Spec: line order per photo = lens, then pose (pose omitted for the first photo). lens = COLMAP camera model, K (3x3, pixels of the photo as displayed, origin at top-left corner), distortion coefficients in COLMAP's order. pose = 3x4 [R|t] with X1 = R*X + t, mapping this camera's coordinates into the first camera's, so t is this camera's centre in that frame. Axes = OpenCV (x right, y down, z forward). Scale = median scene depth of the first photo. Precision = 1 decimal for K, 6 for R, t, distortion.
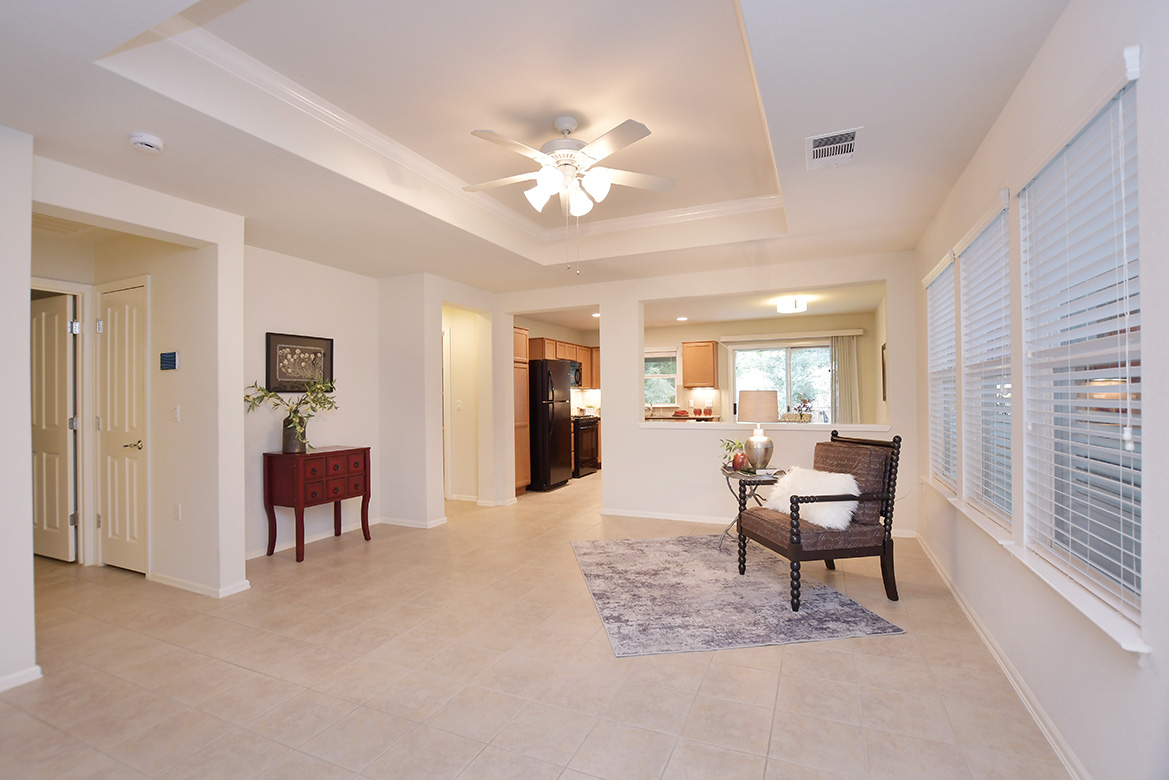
lens RADIAL K [[531.9, 0, 584.0], [0, 531.9, 392.2], [0, 0, 1]] dist [-0.005936, -0.000261]
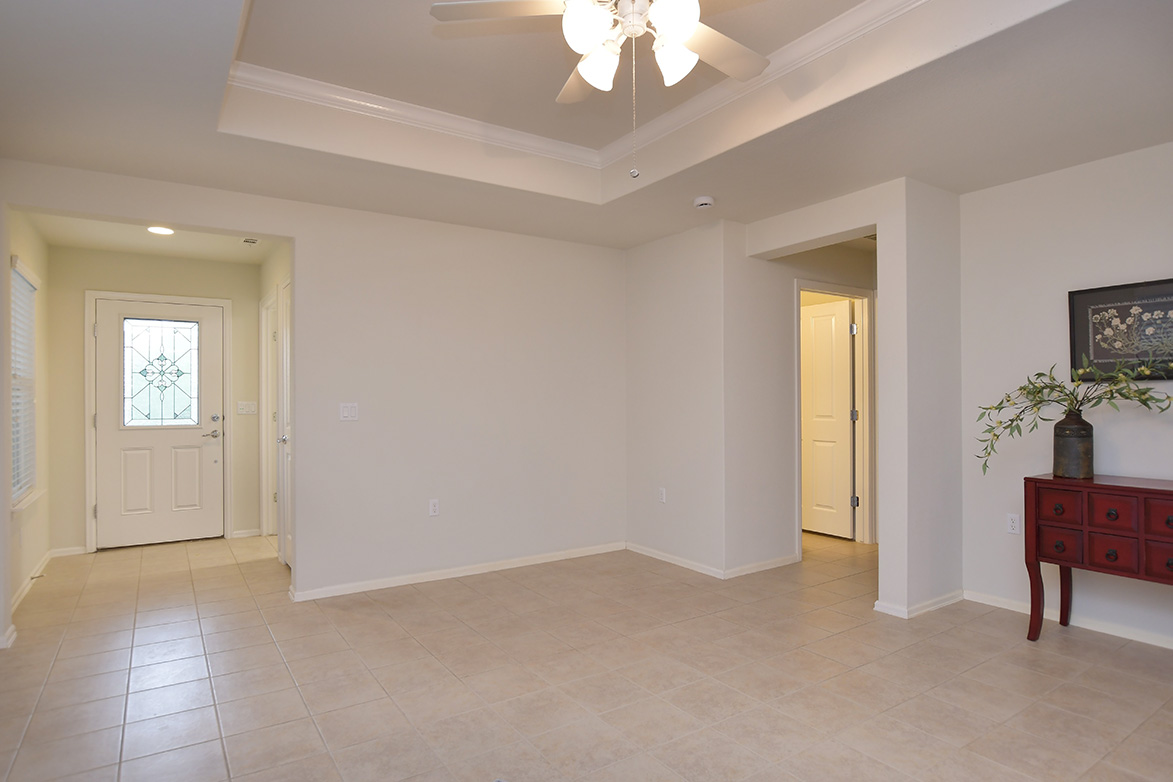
lens RADIAL K [[659.6, 0, 585.4], [0, 659.6, 396.2], [0, 0, 1]] dist [-0.002059, -0.000112]
pose [[-0.531174, 0.012419, -0.847172, 0.443281], [0.020089, 0.999796, 0.002061, 0.004291], [0.847025, -0.015924, -0.531315, 0.965751]]
